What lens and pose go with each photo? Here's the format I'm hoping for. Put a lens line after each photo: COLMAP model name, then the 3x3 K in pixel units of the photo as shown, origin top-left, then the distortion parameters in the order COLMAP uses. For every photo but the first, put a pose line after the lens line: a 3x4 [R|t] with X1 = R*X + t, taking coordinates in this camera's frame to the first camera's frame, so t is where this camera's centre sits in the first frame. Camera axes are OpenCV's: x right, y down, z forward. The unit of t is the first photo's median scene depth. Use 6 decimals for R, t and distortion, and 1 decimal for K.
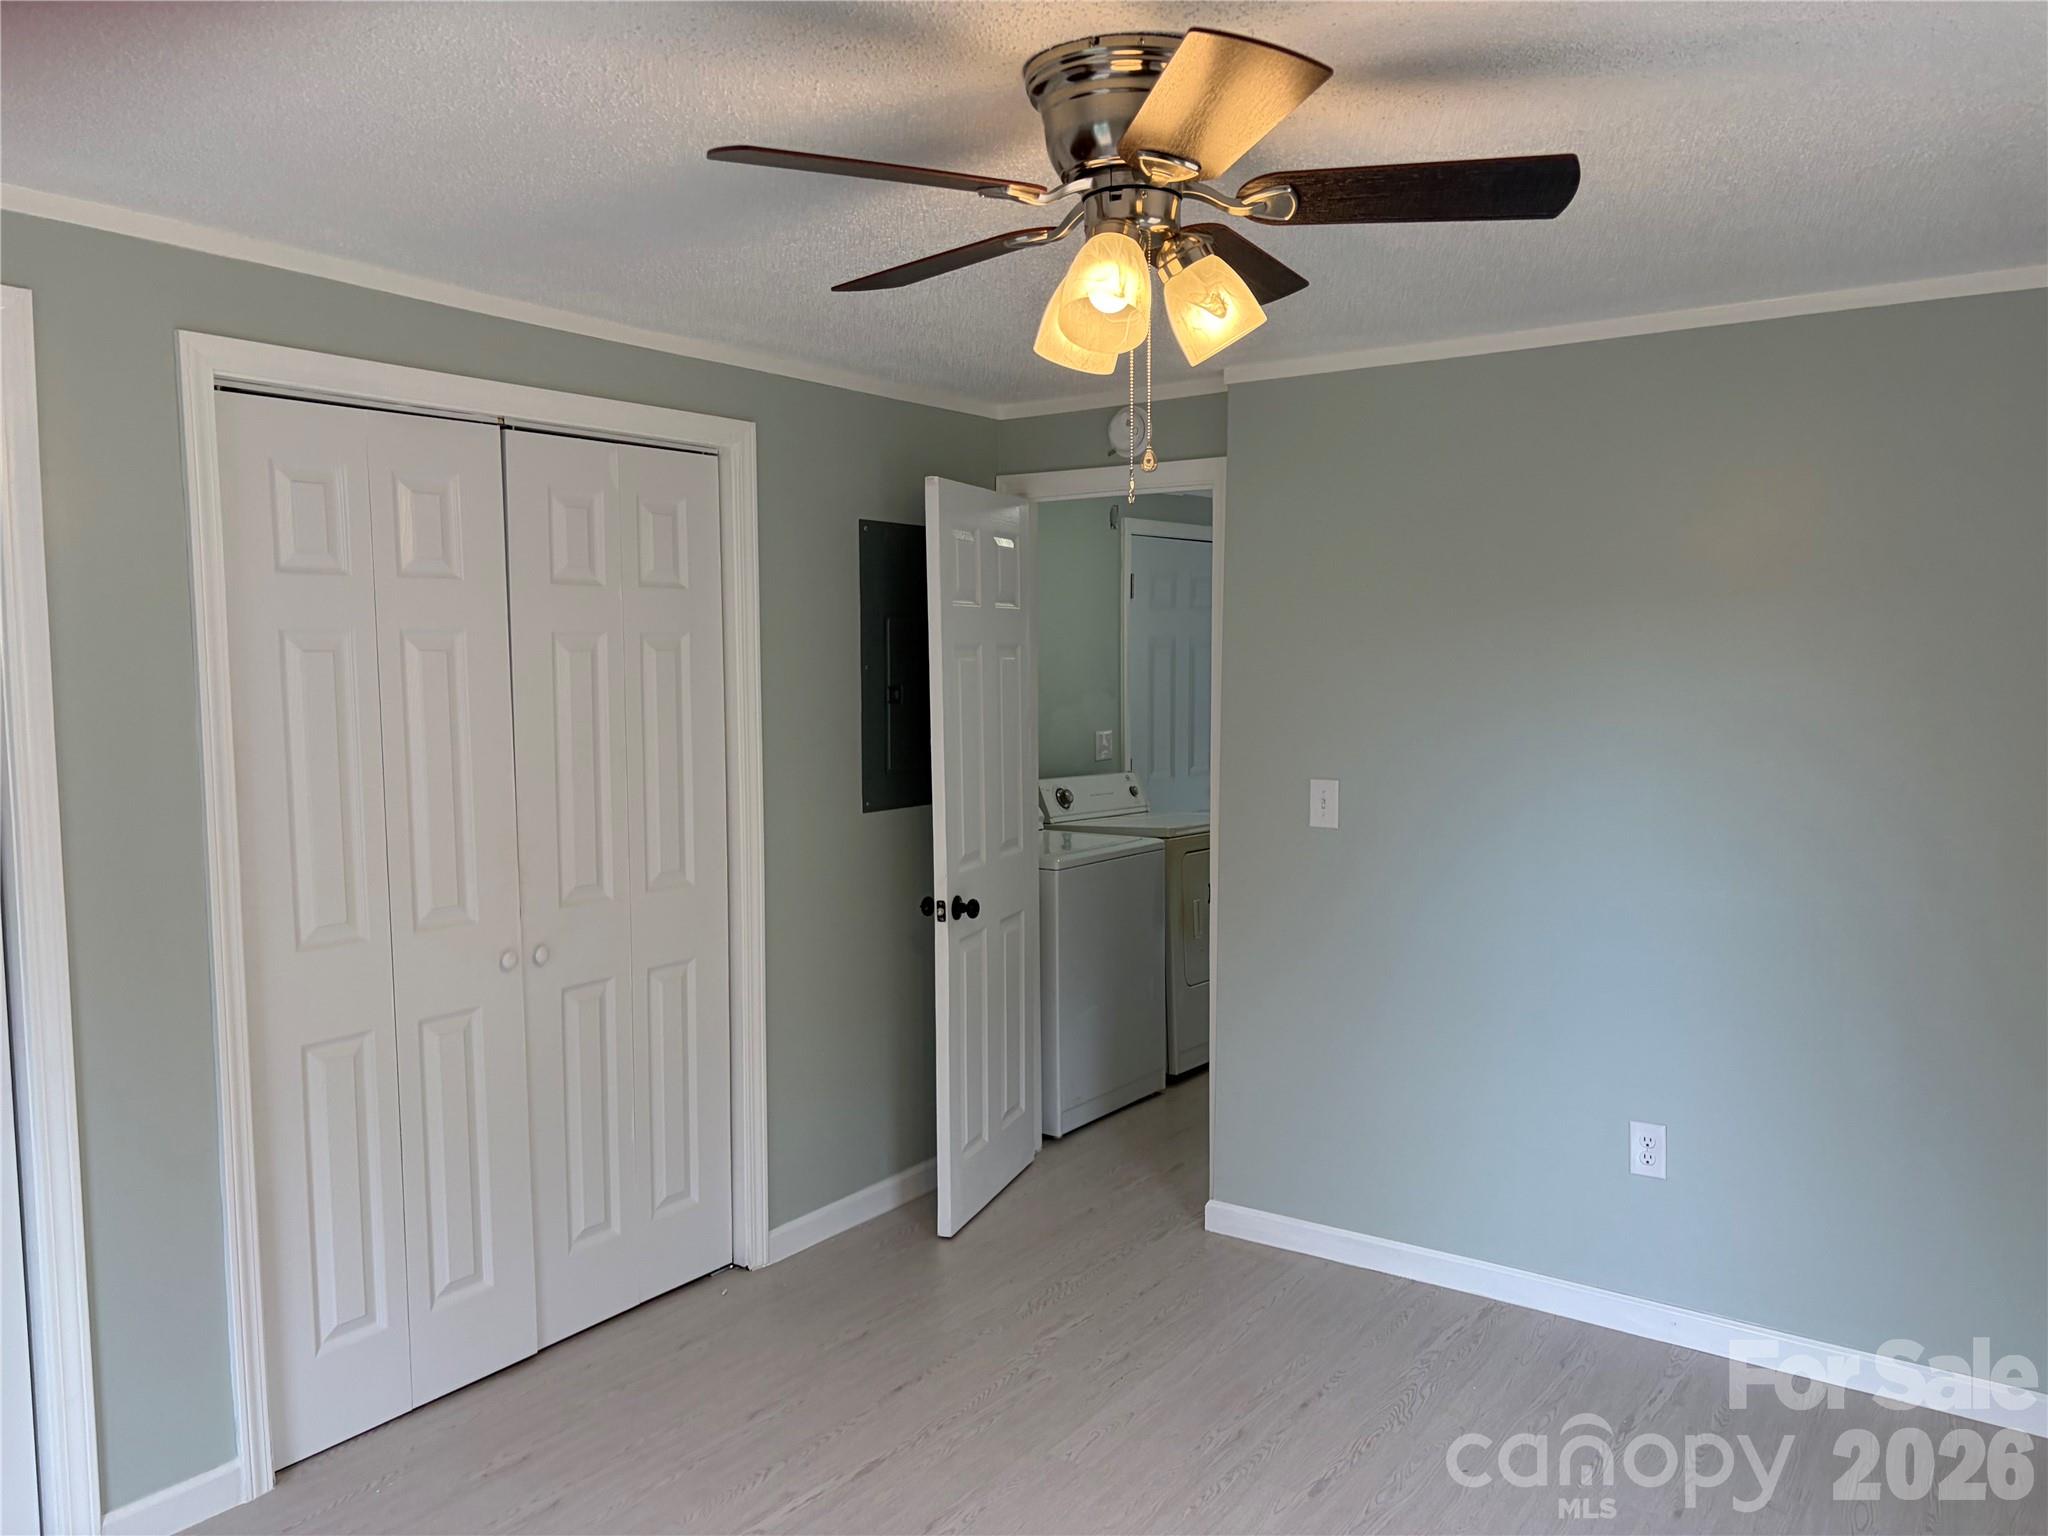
lens RADIAL K [[1520.6, 0, 1029.0], [0, 1520.6, 775.8], [0, 0, 1]] dist [0.038643, -0.029701]
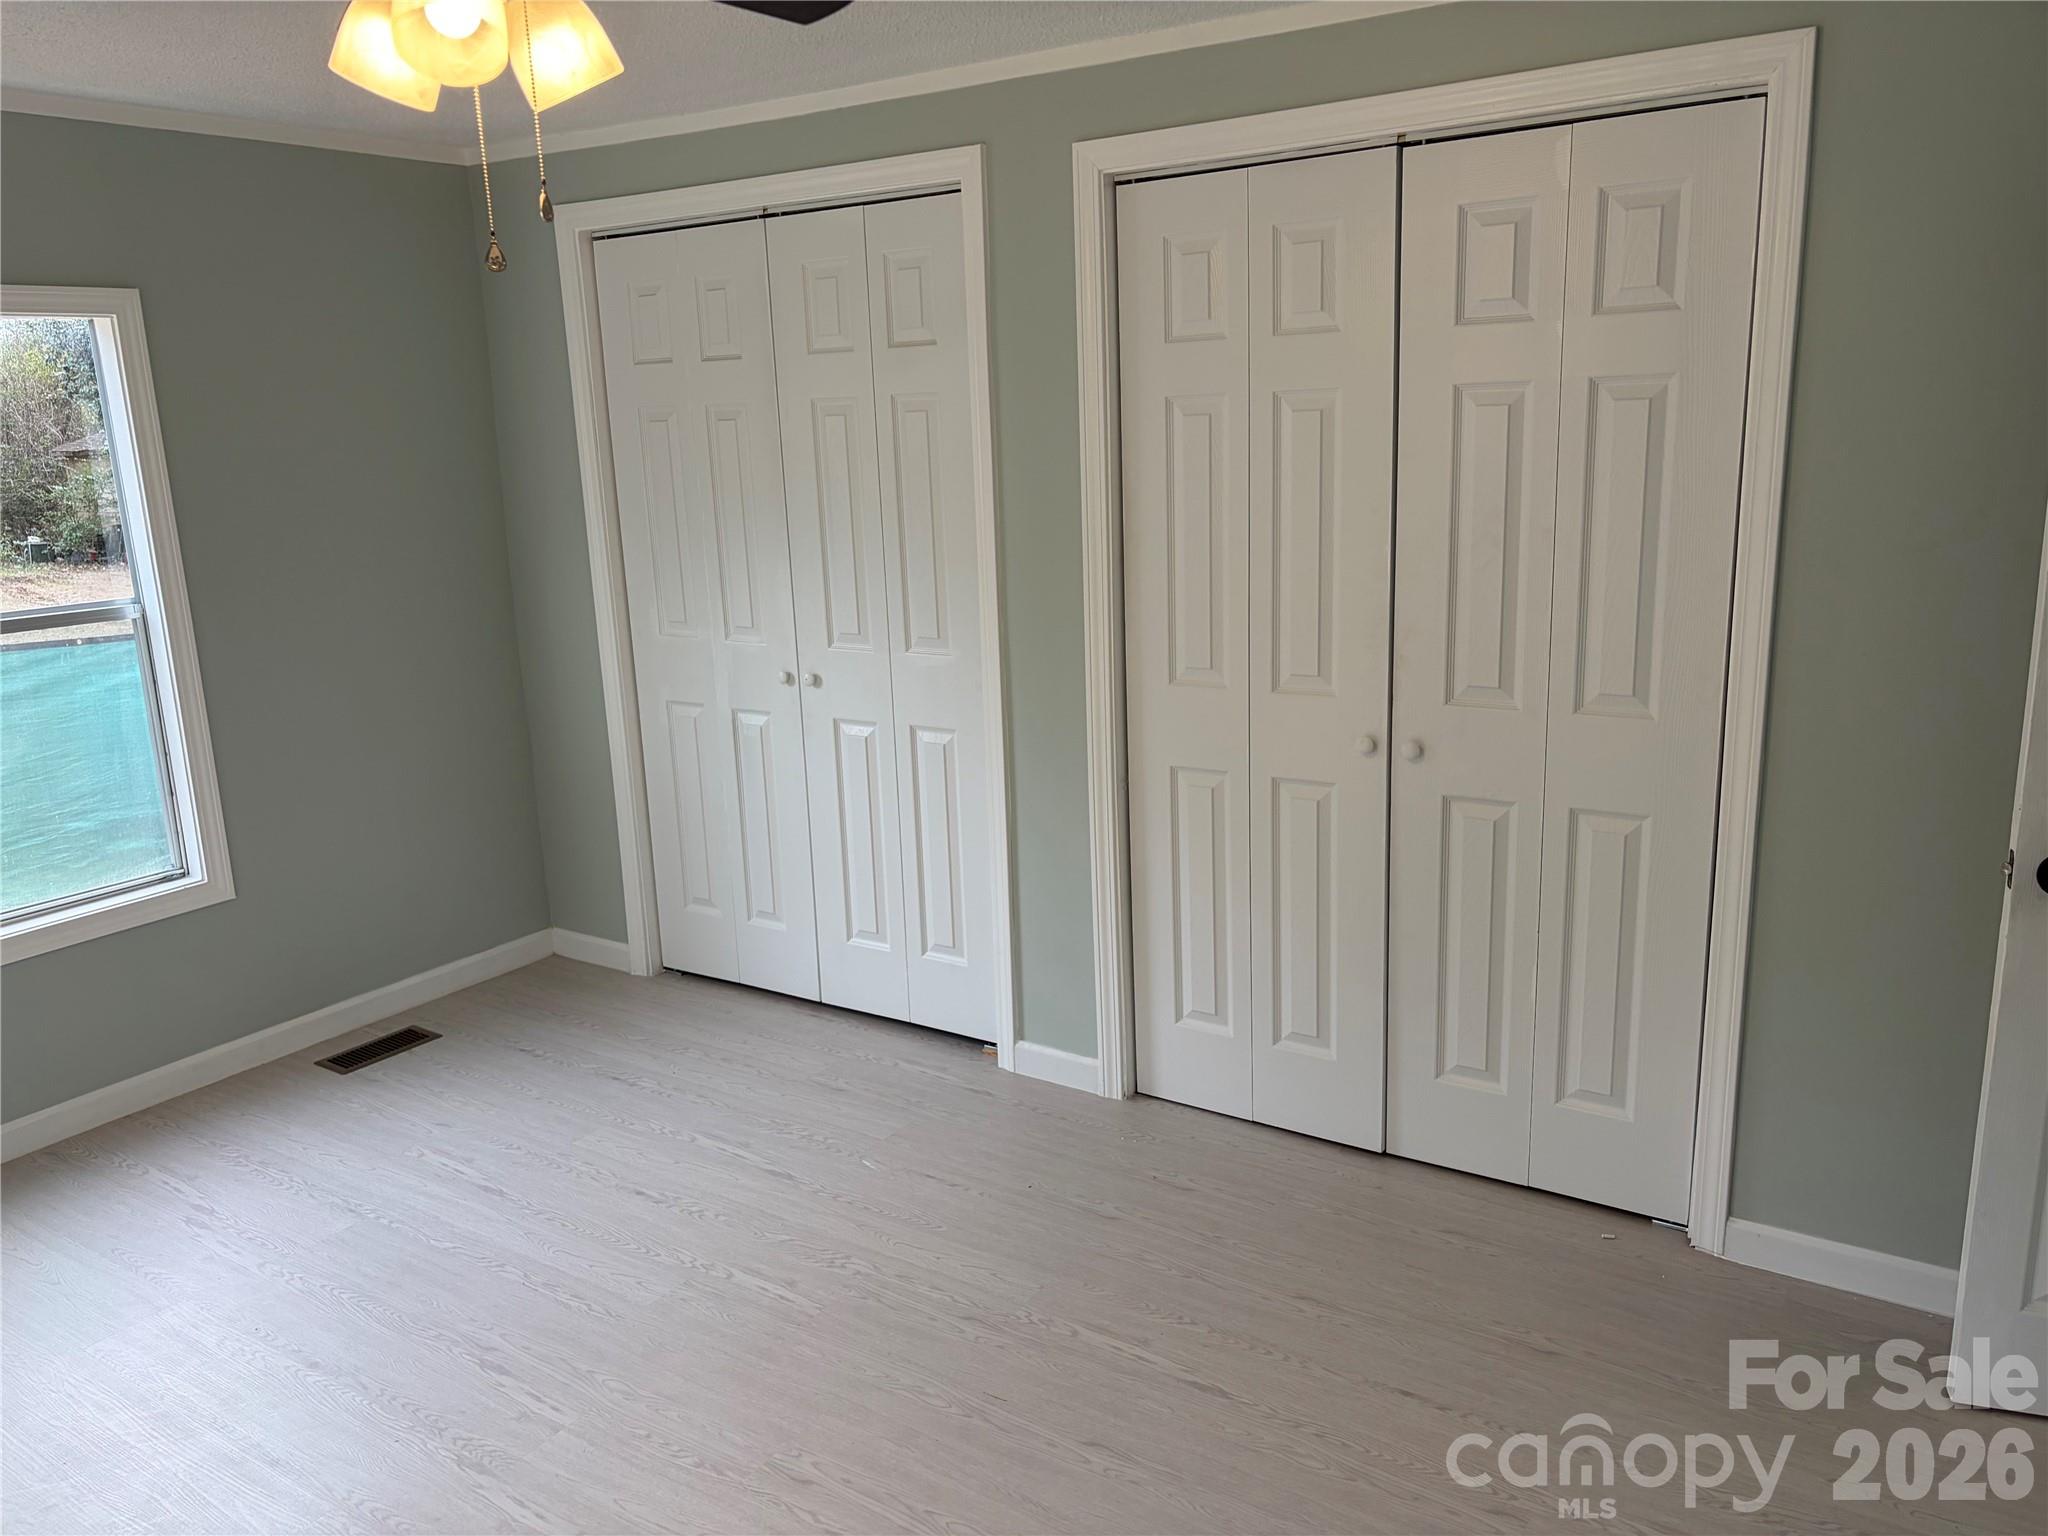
lens RADIAL K [[1565.0, 0, 1017.1], [0, 1565.0, 771.5], [0, 0, 1]] dist [0.042267, -0.064532]
pose [[0.020874, 0.235663, -0.971611, 0.642362], [-0.043016, 0.971134, 0.234623, -0.087299], [0.998856, 0.036897, 0.030408, 0.809494]]
